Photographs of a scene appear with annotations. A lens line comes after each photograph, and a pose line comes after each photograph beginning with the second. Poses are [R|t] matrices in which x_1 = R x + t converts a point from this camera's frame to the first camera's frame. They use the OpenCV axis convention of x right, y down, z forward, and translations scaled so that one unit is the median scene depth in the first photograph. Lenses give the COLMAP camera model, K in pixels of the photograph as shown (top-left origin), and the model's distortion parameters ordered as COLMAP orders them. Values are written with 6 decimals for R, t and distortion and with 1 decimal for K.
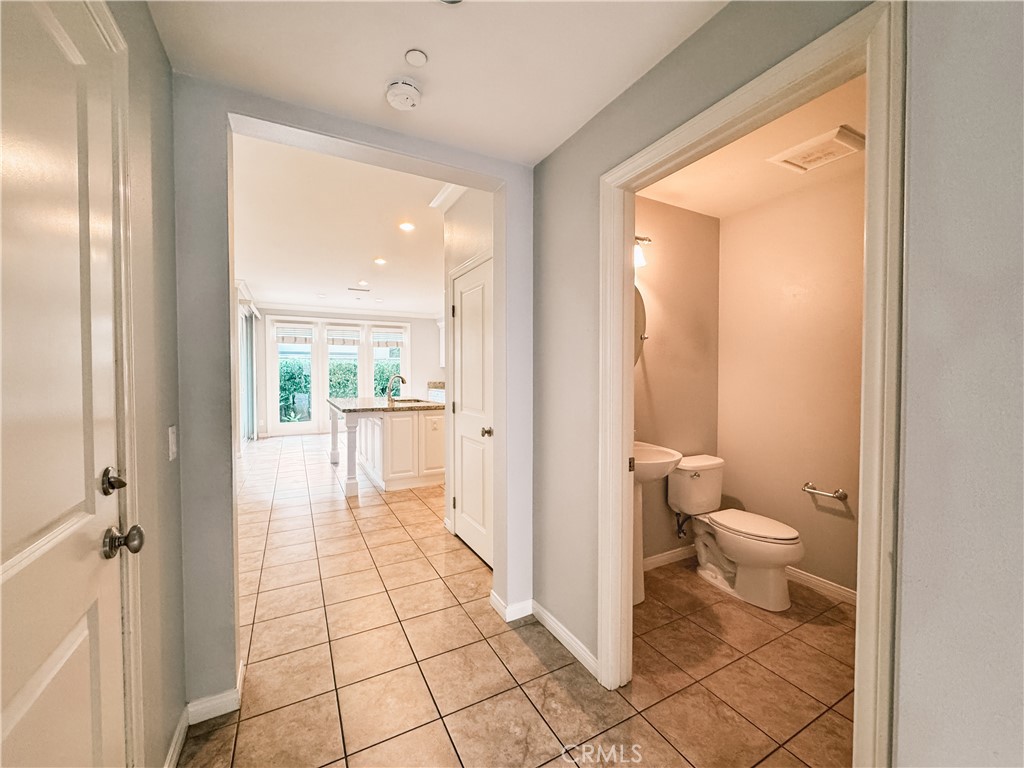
lens RADIAL K [[406.0, 0, 510.1], [0, 406.0, 381.2], [0, 0, 1]] dist [-0.003892, 0.000200]
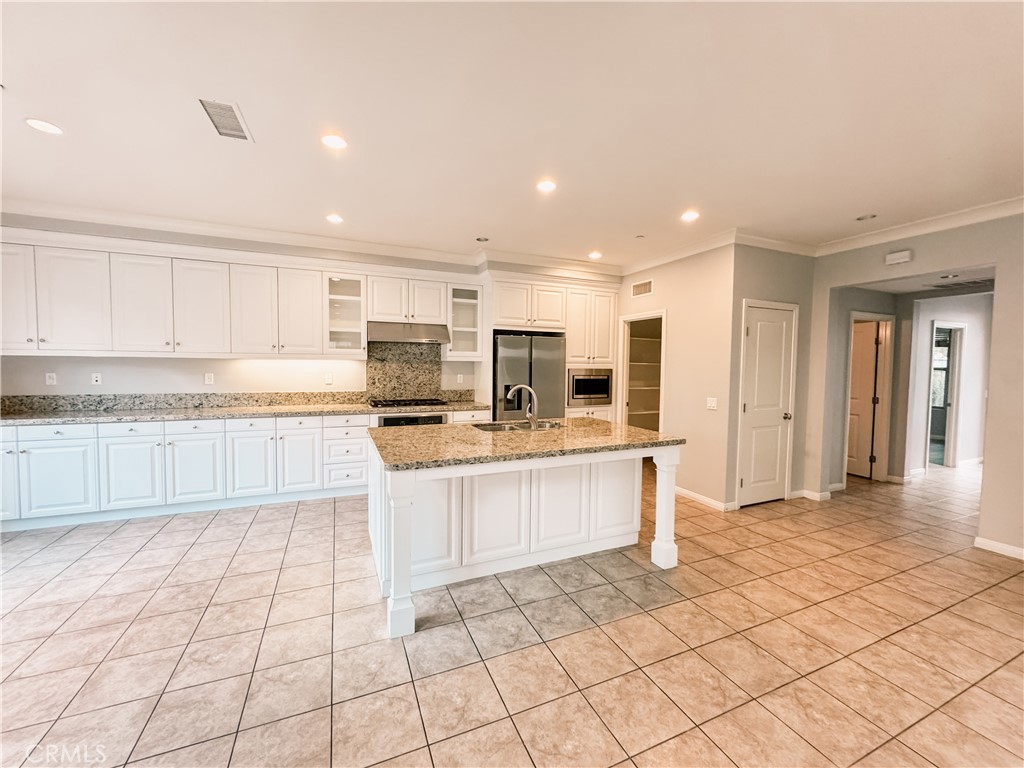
lens RADIAL K [[406.0, 0, 515.3], [0, 406.0, 382.1], [0, 0, 1]] dist [-0.003892, 0.000200]
pose [[0.077171, -0.042875, 0.996096, -0.558992], [0.006152, 0.999076, 0.042527, -0.028620], [-0.996999, 0.002846, 0.077363, 0.623912]]
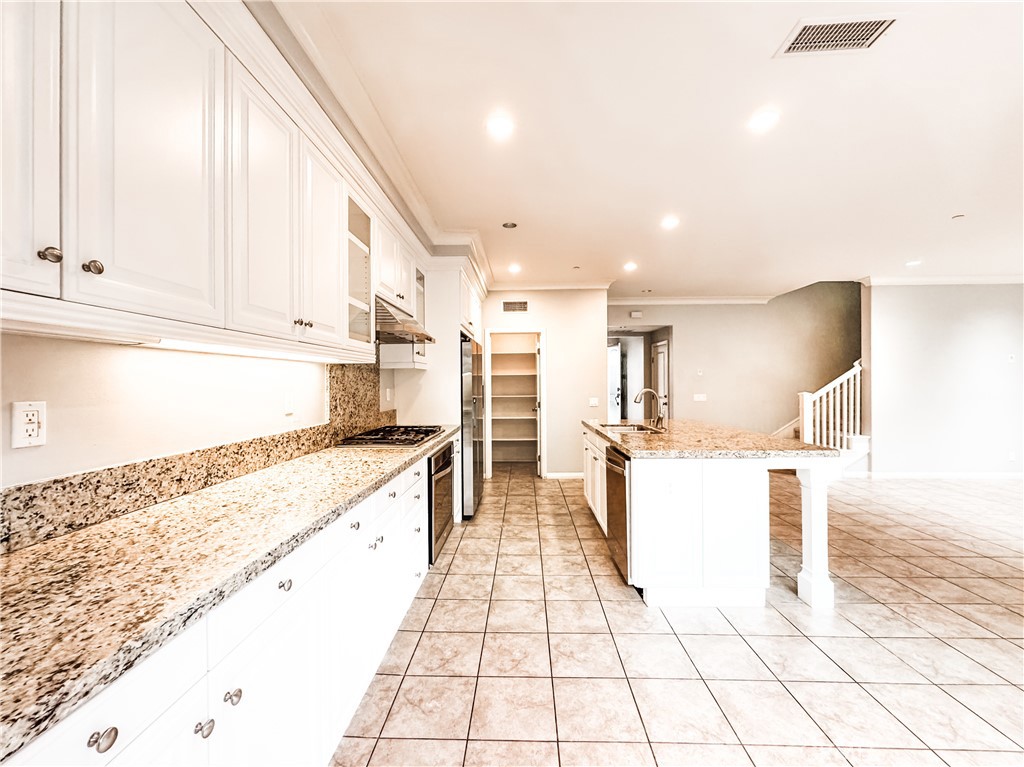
lens RADIAL K [[406.0, 0, 515.3], [0, 406.0, 381.0], [0, 0, 1]] dist [-0.003892, 0.000200]
pose [[-0.865570, 0.009227, 0.500702, -0.269929], [0.018222, 0.999748, 0.013077, -0.025294], [-0.500456, 0.020443, -0.865521, 1.077337]]
